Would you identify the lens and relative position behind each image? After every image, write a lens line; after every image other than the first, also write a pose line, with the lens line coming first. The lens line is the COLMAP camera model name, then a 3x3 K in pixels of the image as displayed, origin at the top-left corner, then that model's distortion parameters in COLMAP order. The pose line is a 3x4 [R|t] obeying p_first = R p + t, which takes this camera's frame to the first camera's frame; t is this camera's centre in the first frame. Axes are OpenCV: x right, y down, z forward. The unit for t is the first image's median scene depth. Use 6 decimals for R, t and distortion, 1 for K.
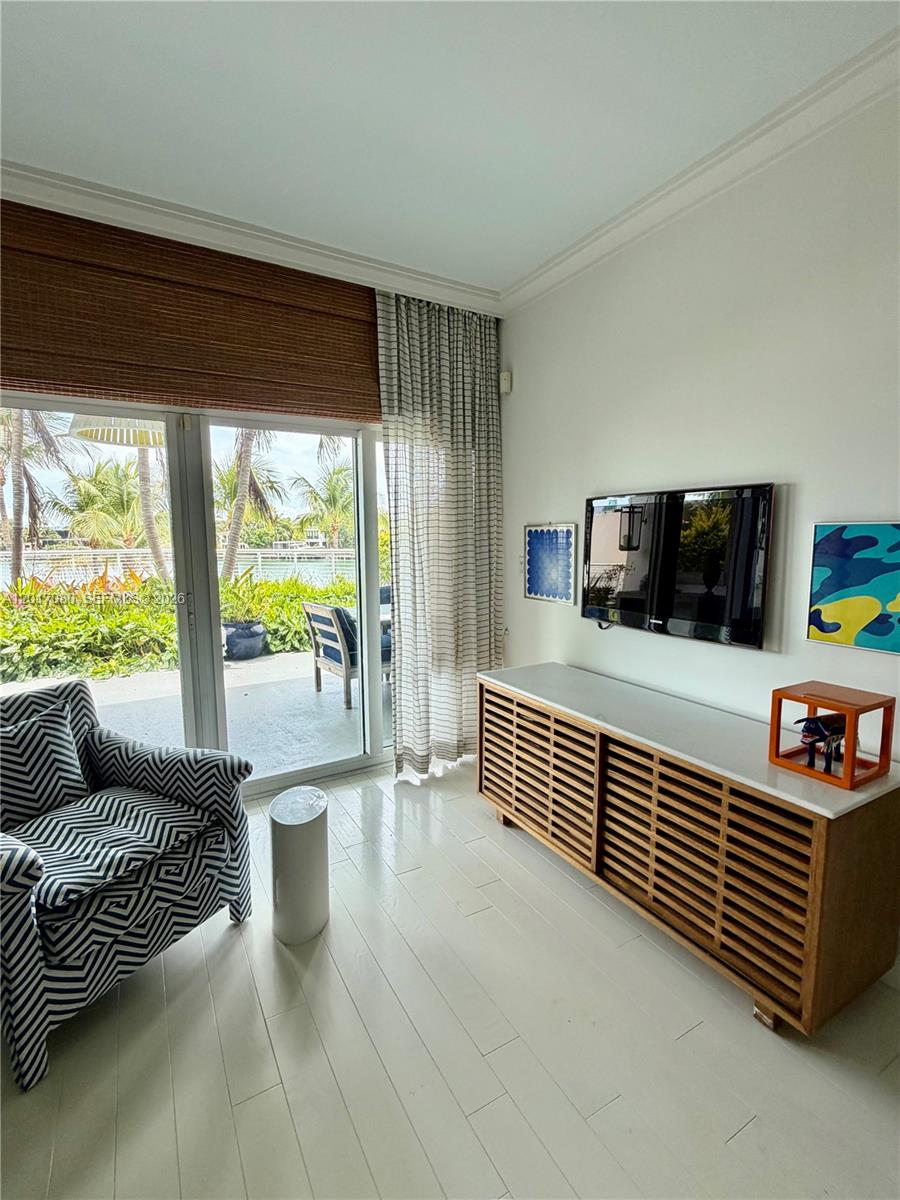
lens RADIAL K [[555.7, 0, 450.0], [0, 555.7, 600.0], [0, 0, 1]] dist [-0.000175, -0.000733]
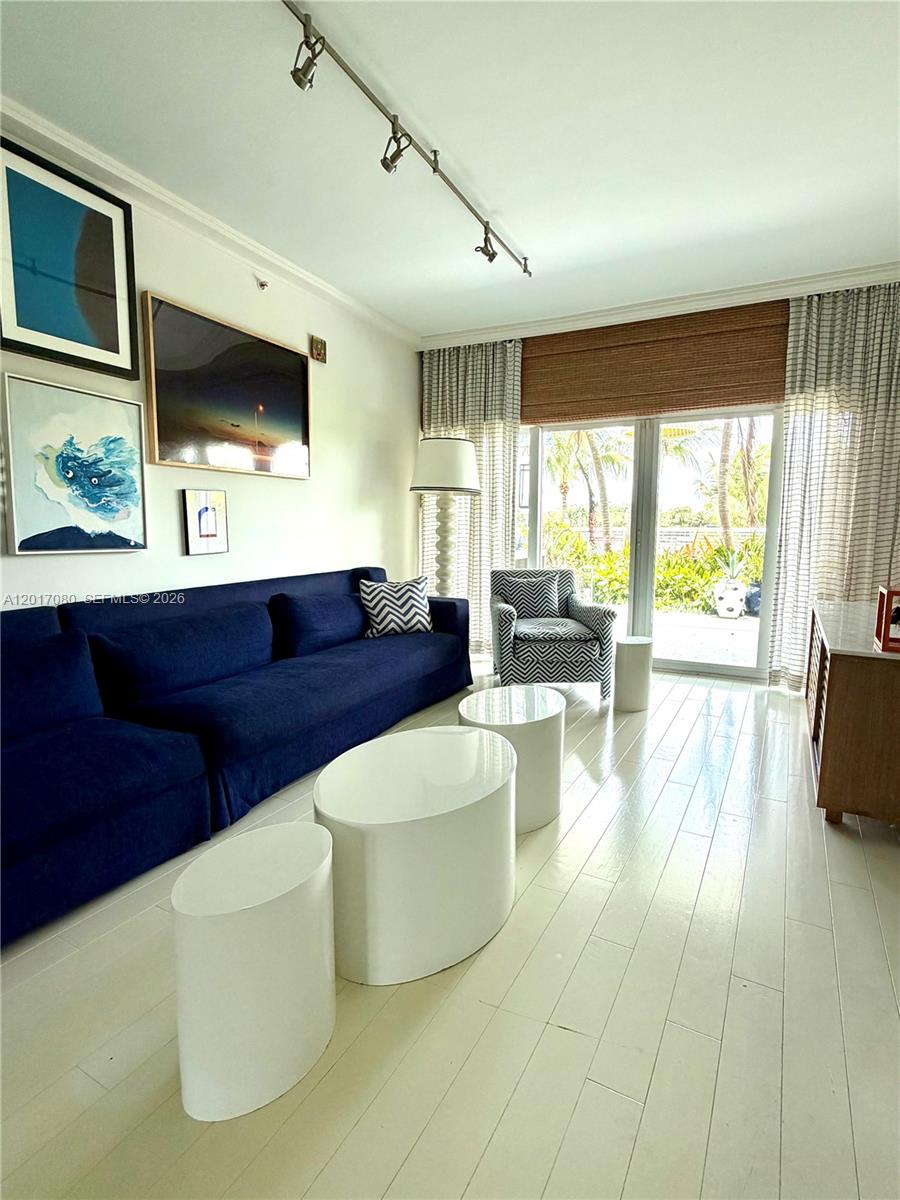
lens RADIAL K [[619.0, 0, 450.0], [0, 619.0, 600.0], [0, 0, 1]] dist [0.000417, -0.000328]
pose [[0.508482, 0.112619, -0.853676, 1.128206], [-0.106730, 0.992008, 0.067295, 0.176995], [0.854432, 0.056895, 0.516438, -0.543909]]
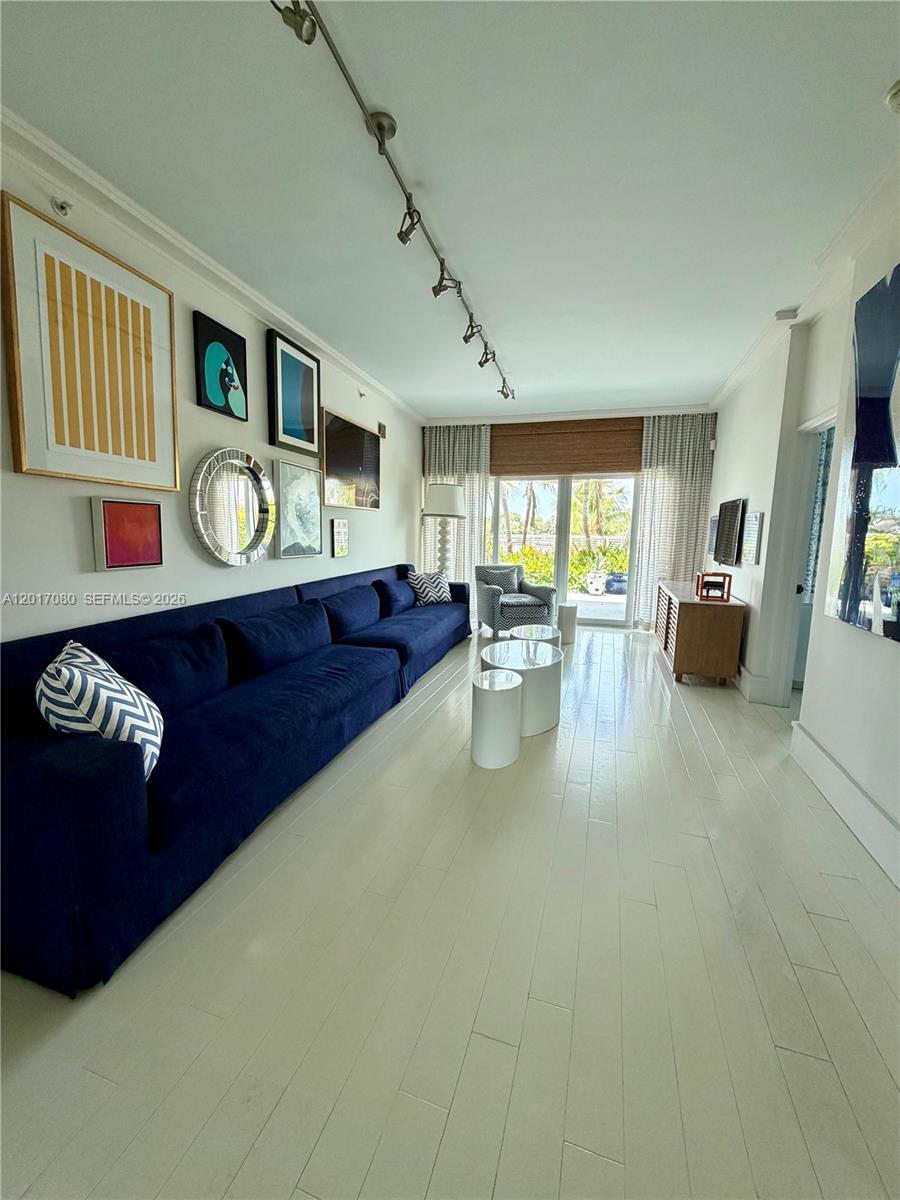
lens RADIAL K [[499.1, 0, 450.0], [0, 499.1, 600.0], [0, 0, 1]] dist [-0.001205, 0.000263]
pose [[0.667636, 0.119788, -0.734788, 1.413395], [-0.104772, 0.992266, 0.066567, 0.231067], [0.737079, 0.032543, 0.675023, -1.471840]]
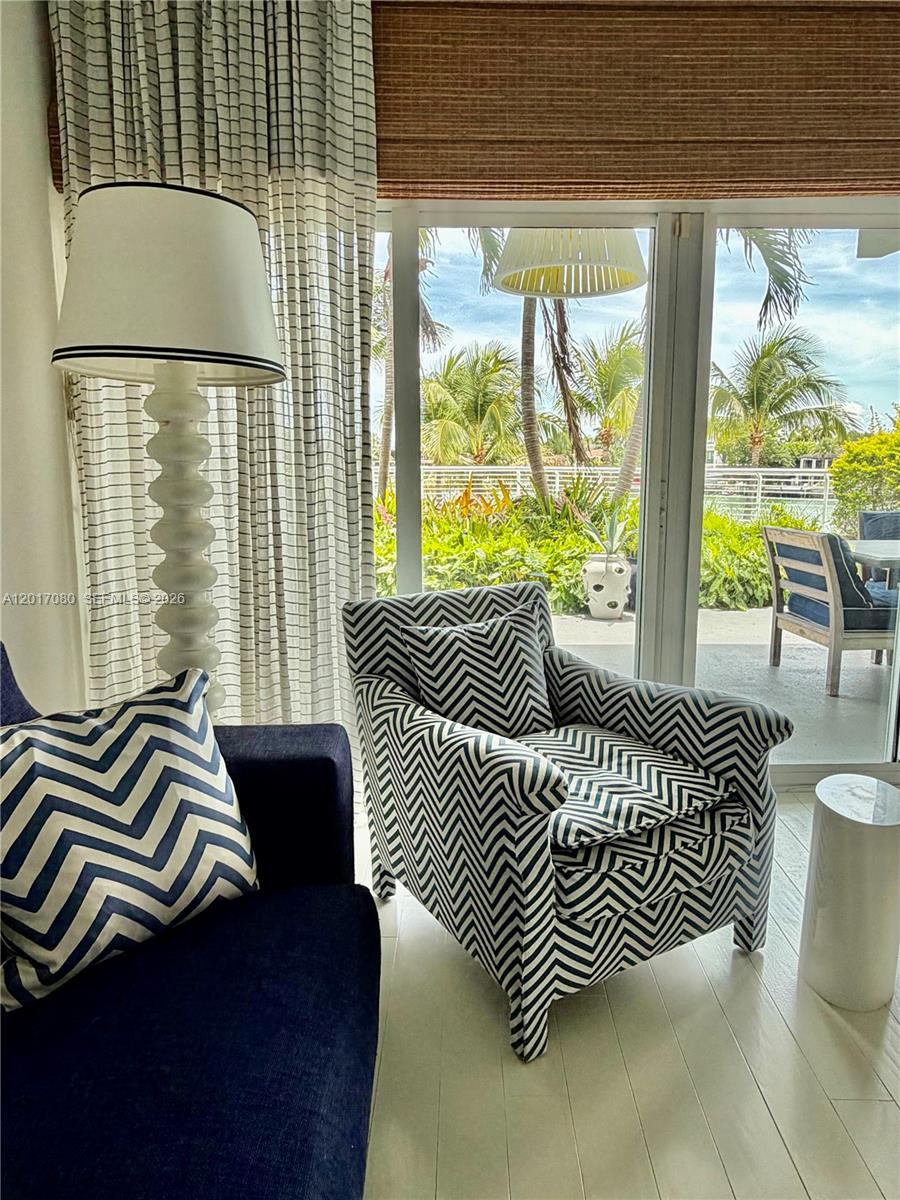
lens RADIAL K [[812.5, 0, 450.0], [0, 812.5, 600.0], [0, 0, 1]] dist [-0.001740, 0.000239]
pose [[0.861360, 0.090494, -0.499870, -0.244524], [-0.063264, 0.995454, 0.071198, 0.112341], [0.504040, -0.029703, 0.863169, -0.022303]]
